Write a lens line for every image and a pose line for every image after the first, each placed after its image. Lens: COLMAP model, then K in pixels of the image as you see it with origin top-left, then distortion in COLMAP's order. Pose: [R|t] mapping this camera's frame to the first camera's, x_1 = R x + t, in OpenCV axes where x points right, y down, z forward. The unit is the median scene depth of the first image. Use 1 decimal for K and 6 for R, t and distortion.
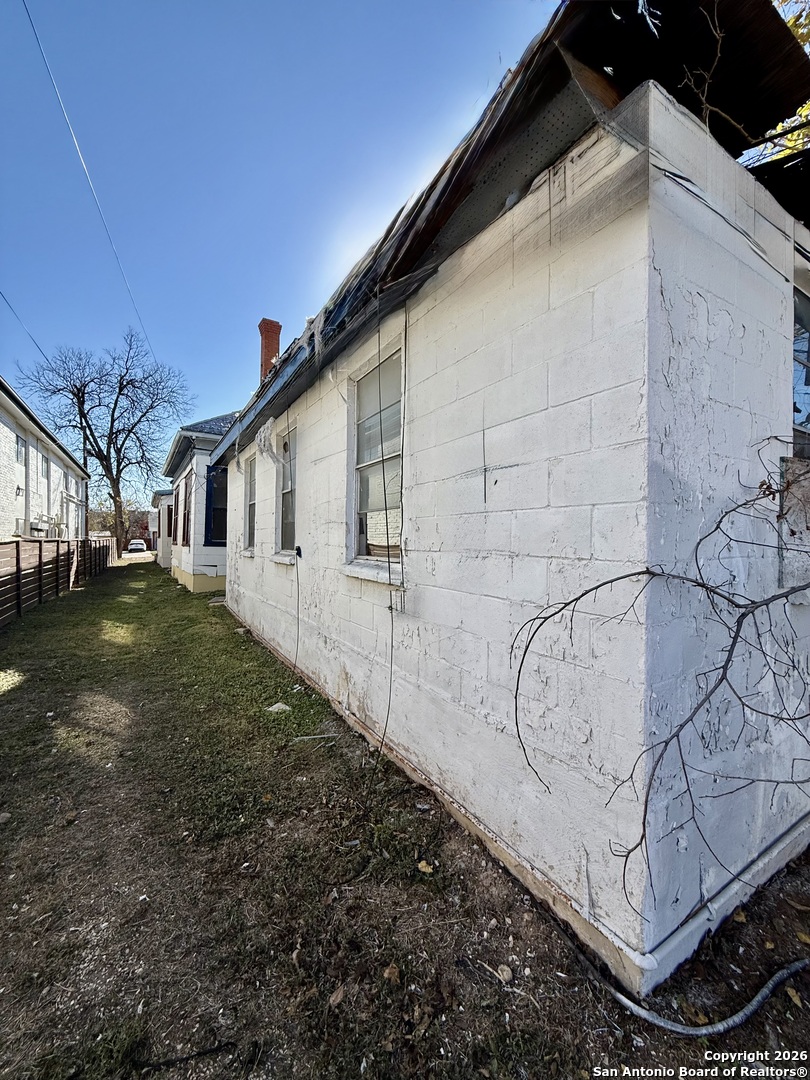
lens RADIAL K [[431.8, 0, 410.4], [0, 431.8, 540.5], [0, 0, 1]] dist [-0.000015, -0.000016]
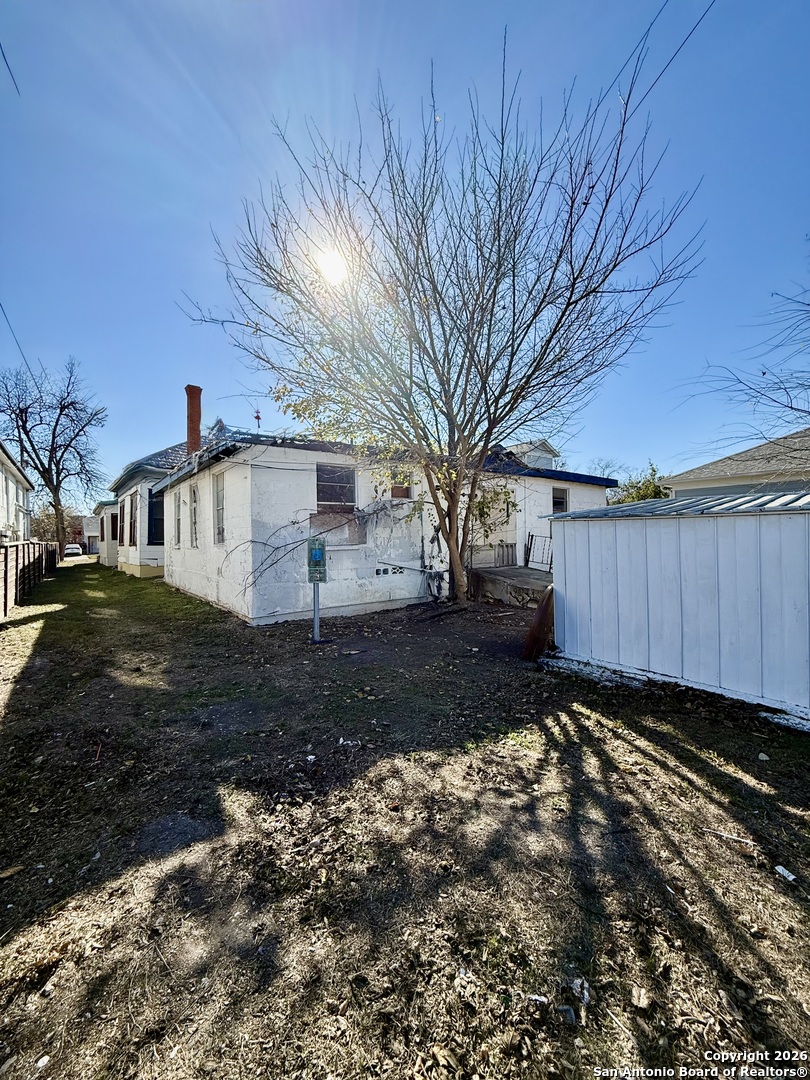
lens RADIAL K [[431.8, 0, 400.3], [0, 431.8, 535.2], [0, 0, 1]] dist [-0.000015, -0.000016]
pose [[0.994756, -0.023501, 0.099542, 0.086509], [0.024206, 0.999690, -0.005880, 0.003320], [-0.099373, 0.008259, 0.995016, -0.205512]]
